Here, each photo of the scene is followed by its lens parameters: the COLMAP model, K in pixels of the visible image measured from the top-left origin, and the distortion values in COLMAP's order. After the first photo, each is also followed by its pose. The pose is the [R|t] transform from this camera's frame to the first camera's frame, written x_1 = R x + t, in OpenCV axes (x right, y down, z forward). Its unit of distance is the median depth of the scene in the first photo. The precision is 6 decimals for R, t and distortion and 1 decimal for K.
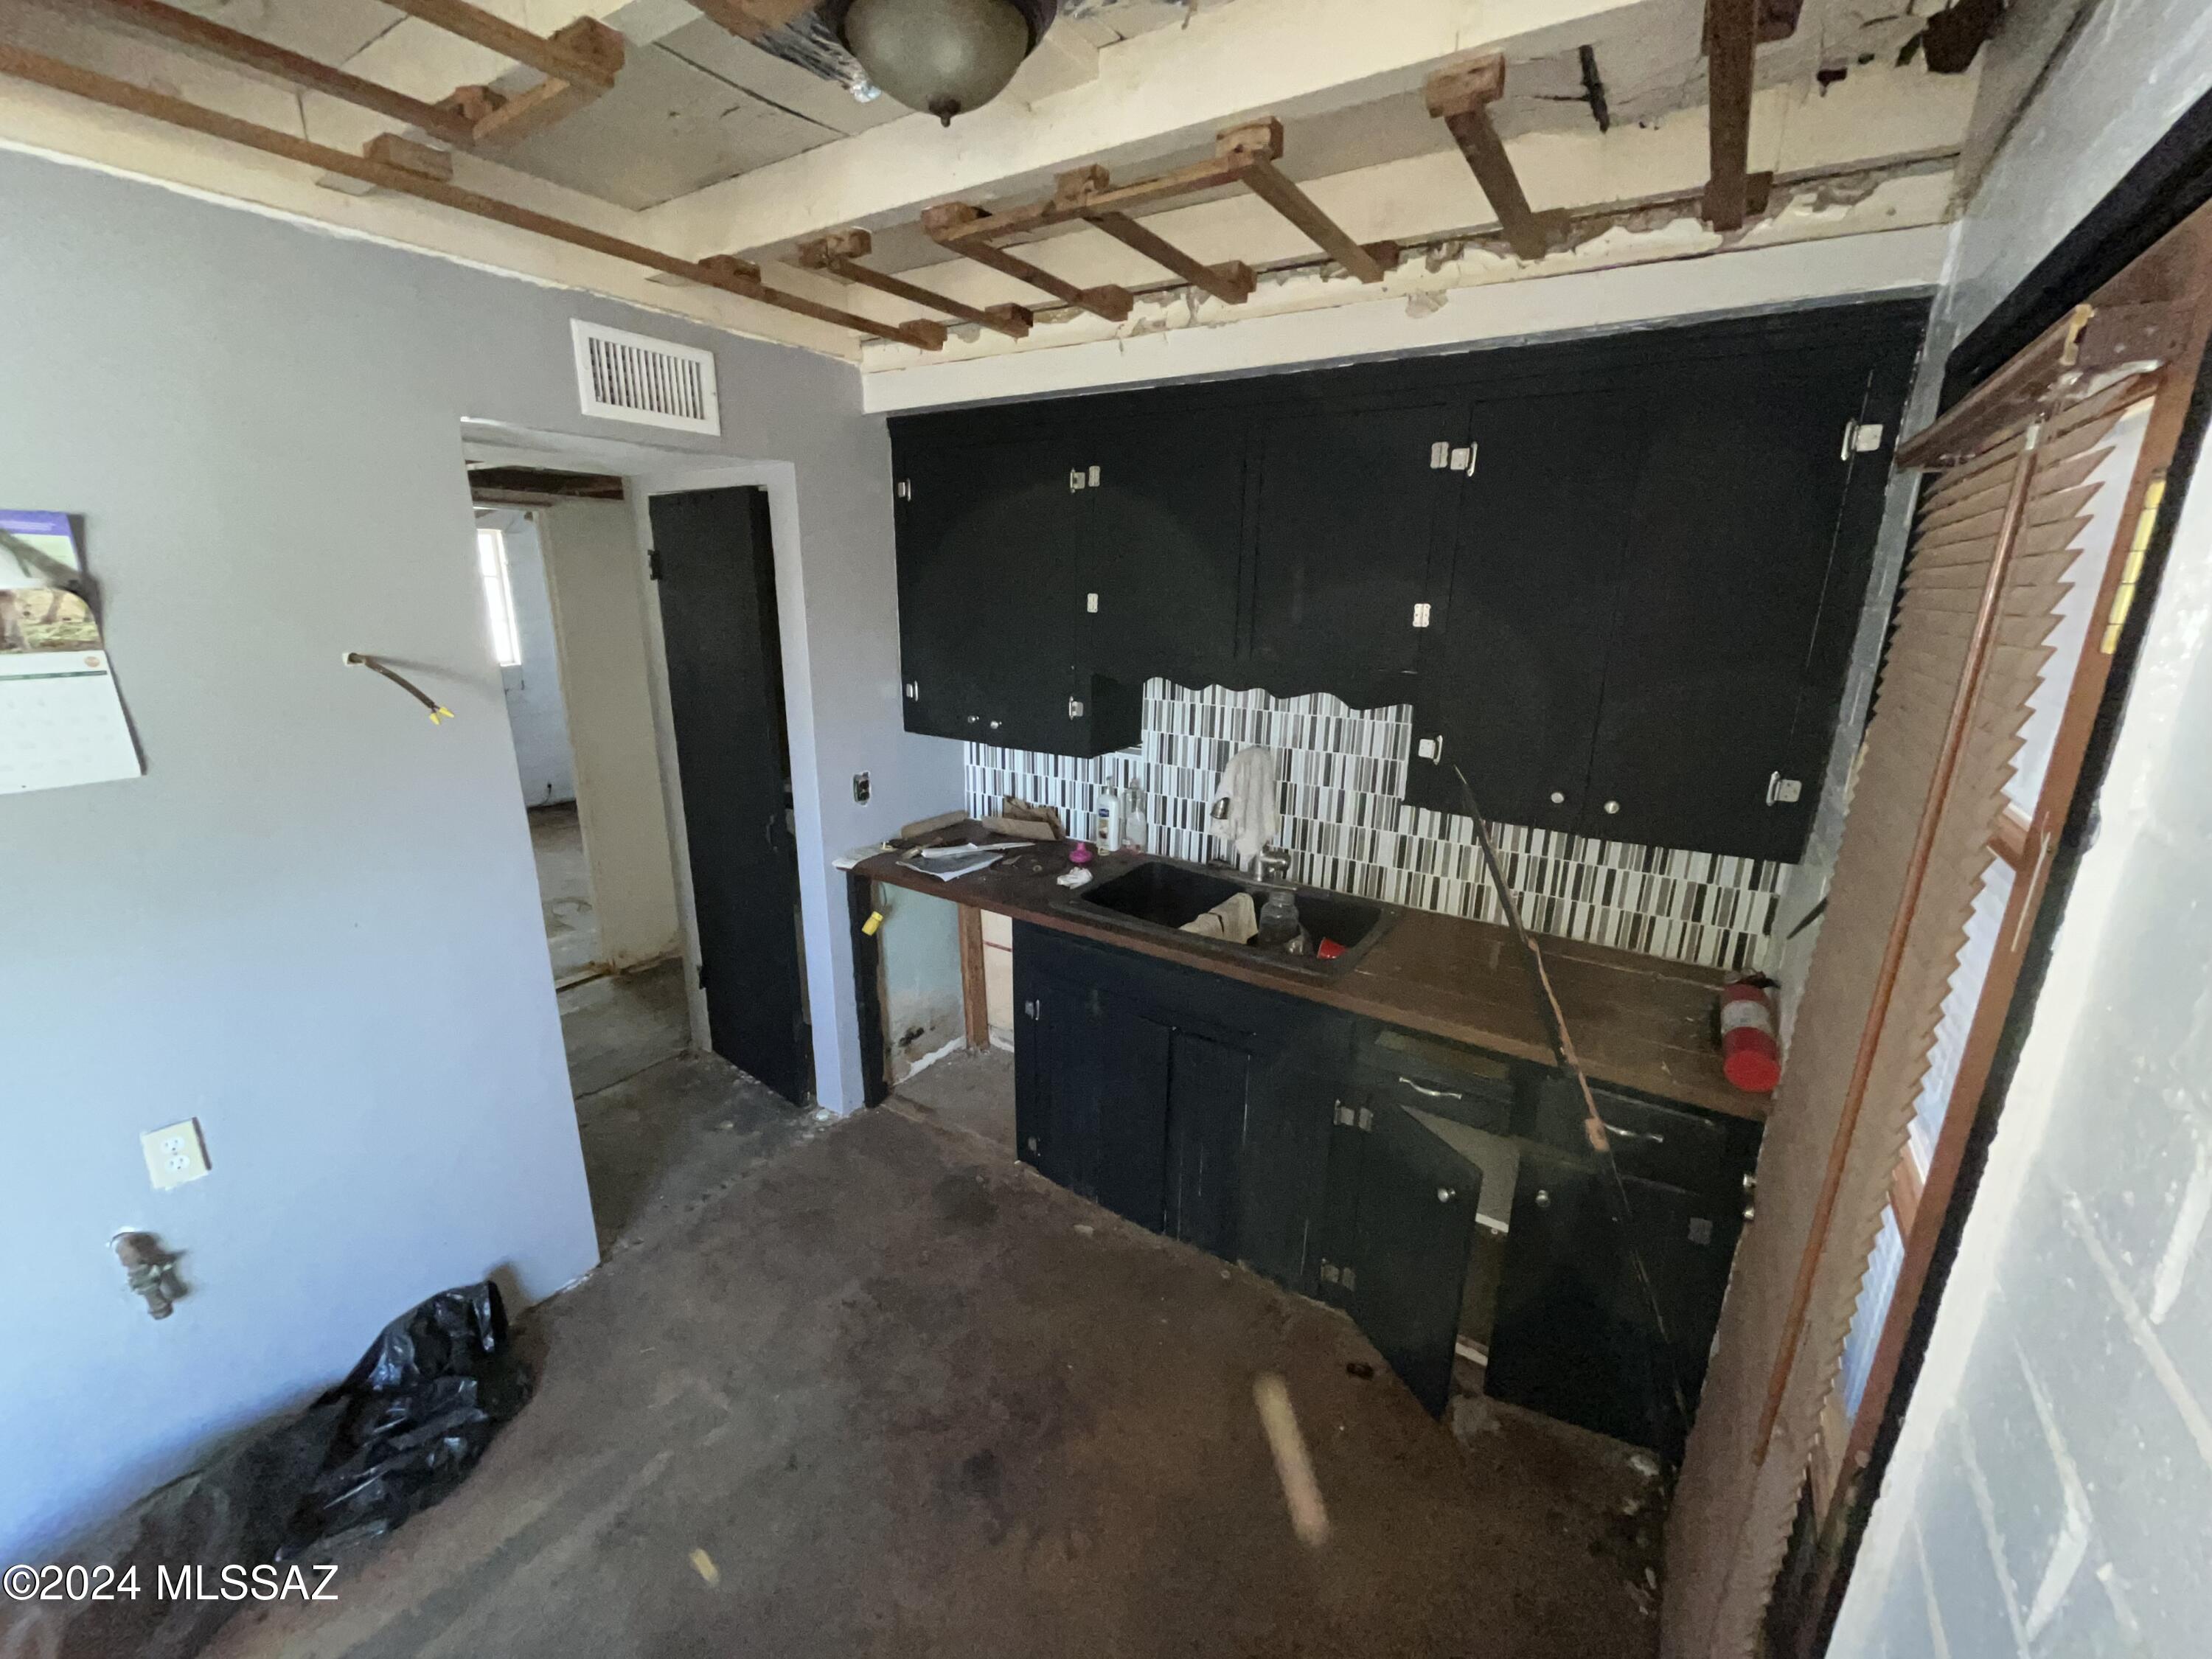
lens RADIAL K [[884.9, 0, 1105.8], [0, 884.9, 817.8], [0, 0, 1]] dist [-0.000561, -0.000121]
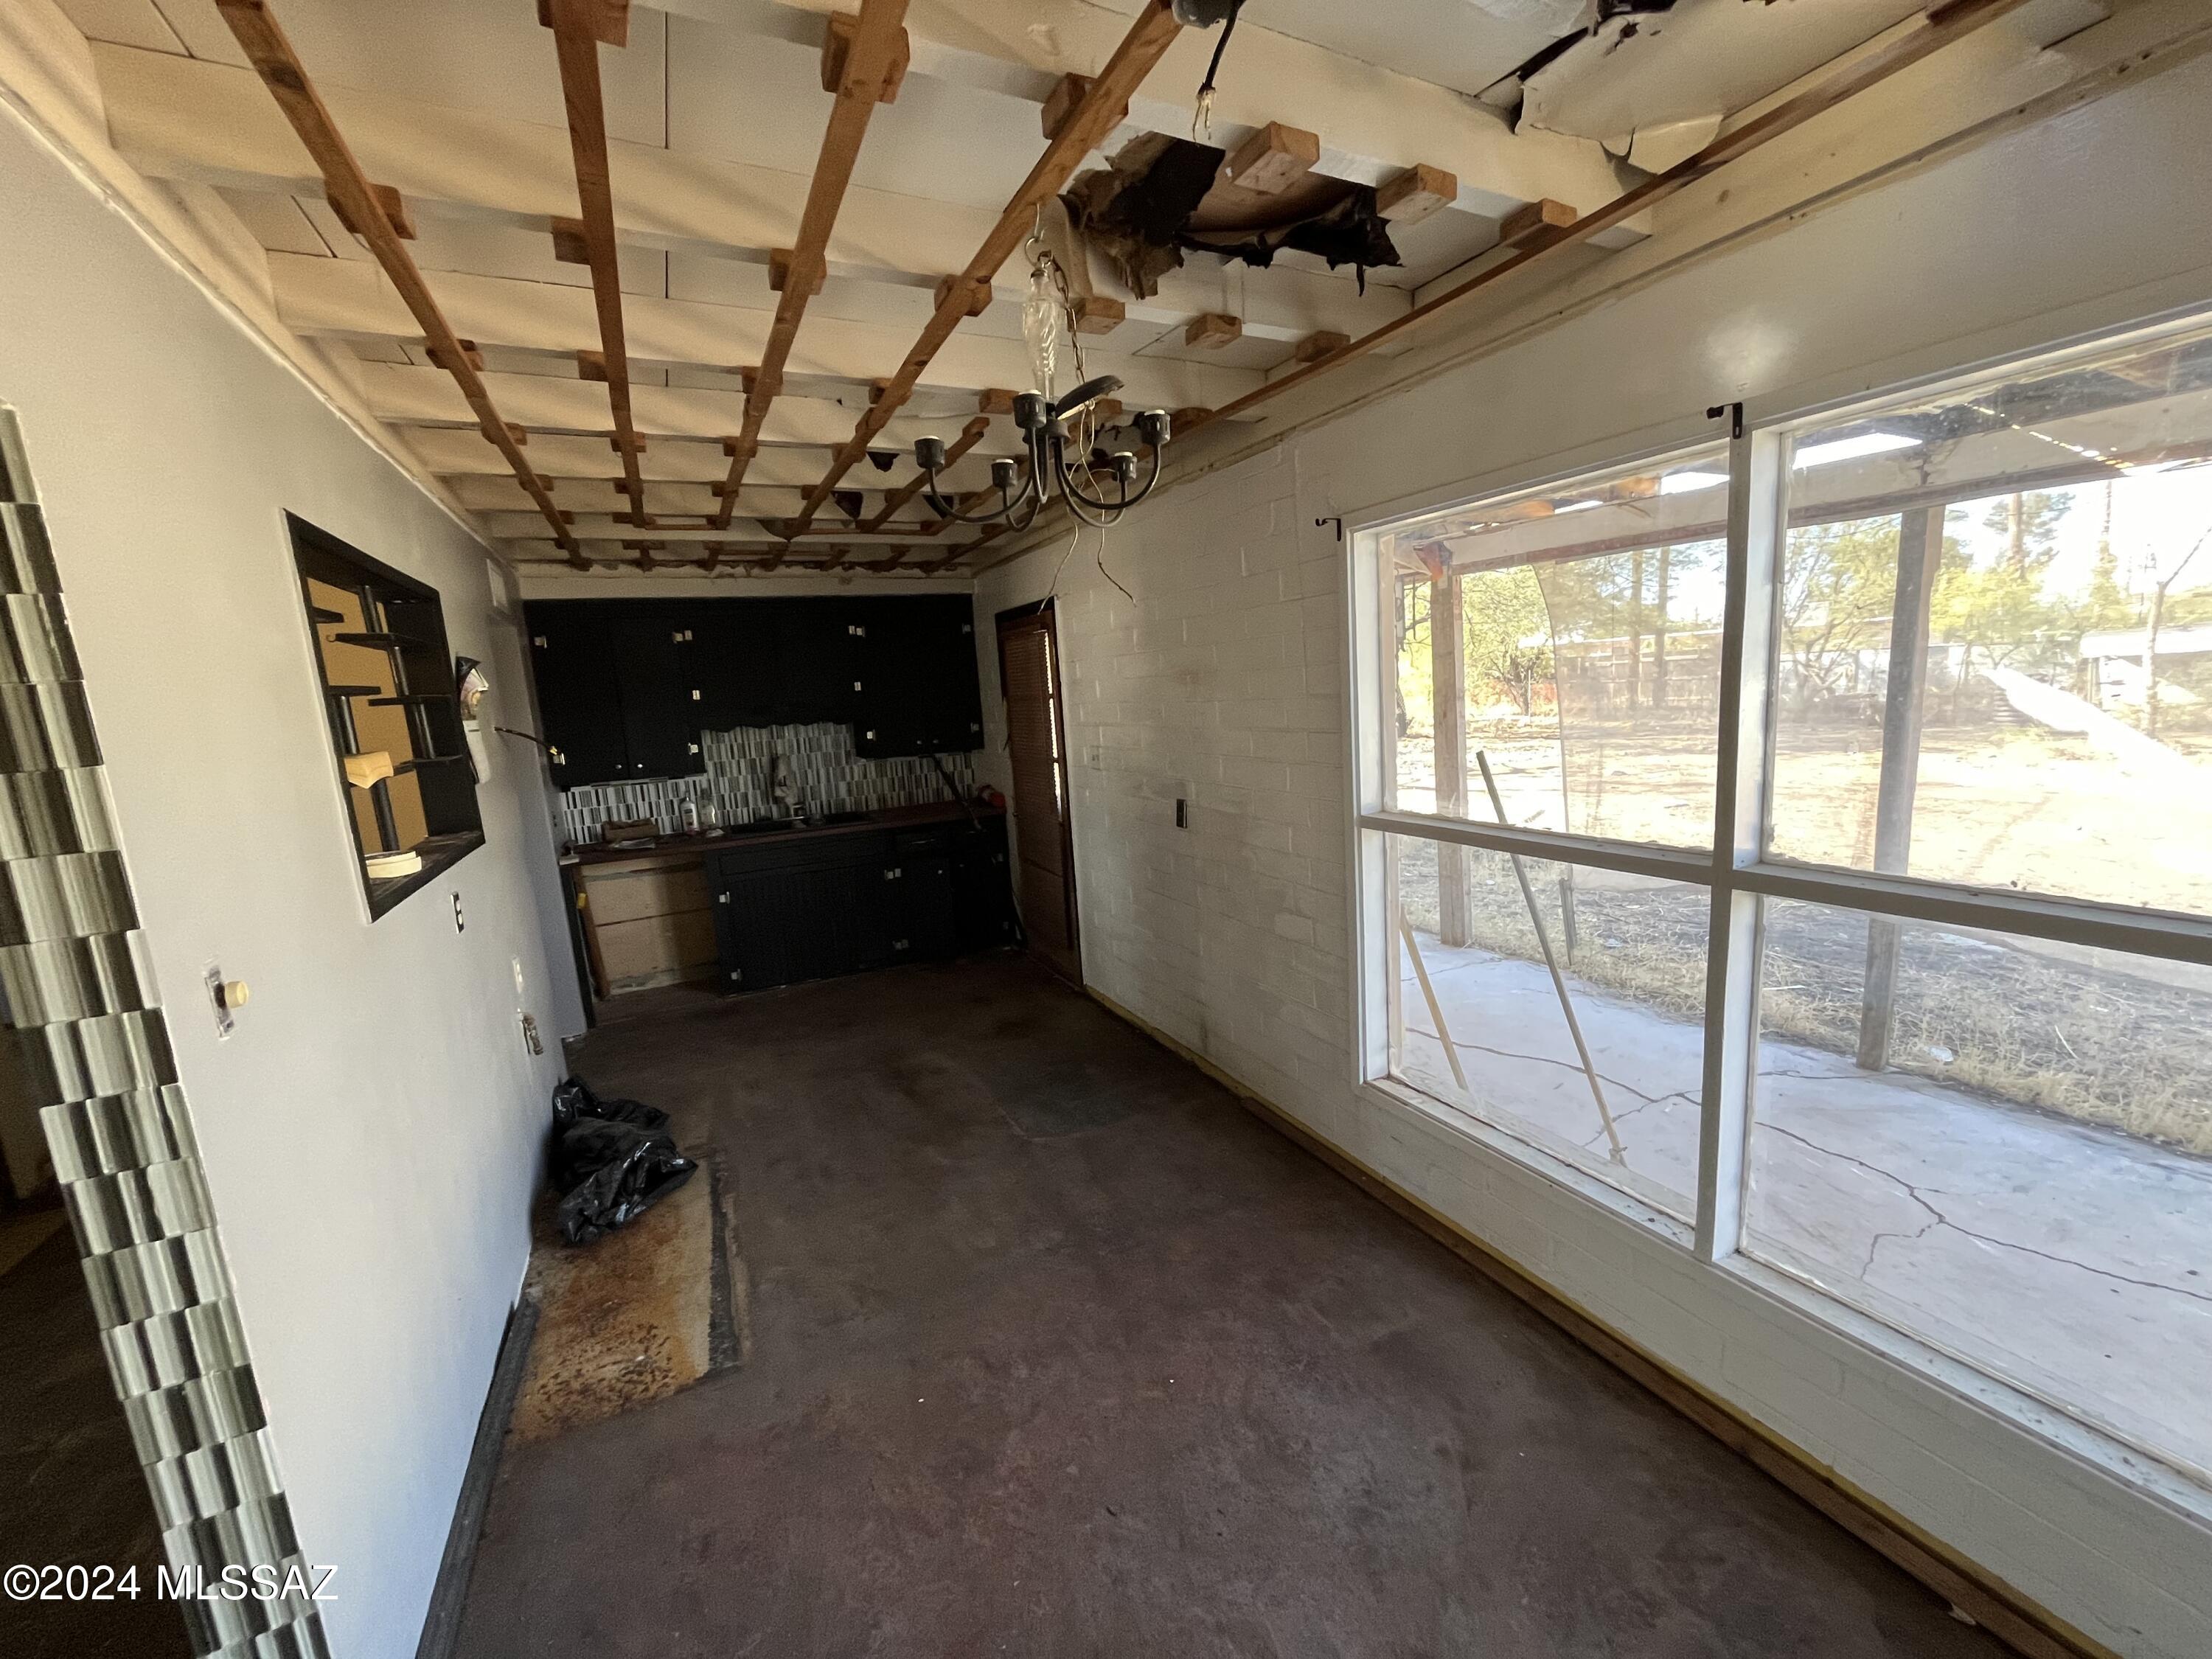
lens RADIAL K [[893.2, 0, 1108.1], [0, 893.2, 819.6], [0, 0, 1]] dist [-0.004596, 0.000116]
pose [[0.502675, -0.183585, 0.844757, -1.201681], [0.285387, 0.957647, 0.038298, 0.200253], [-0.816010, 0.221831, 0.533778, -0.722956]]
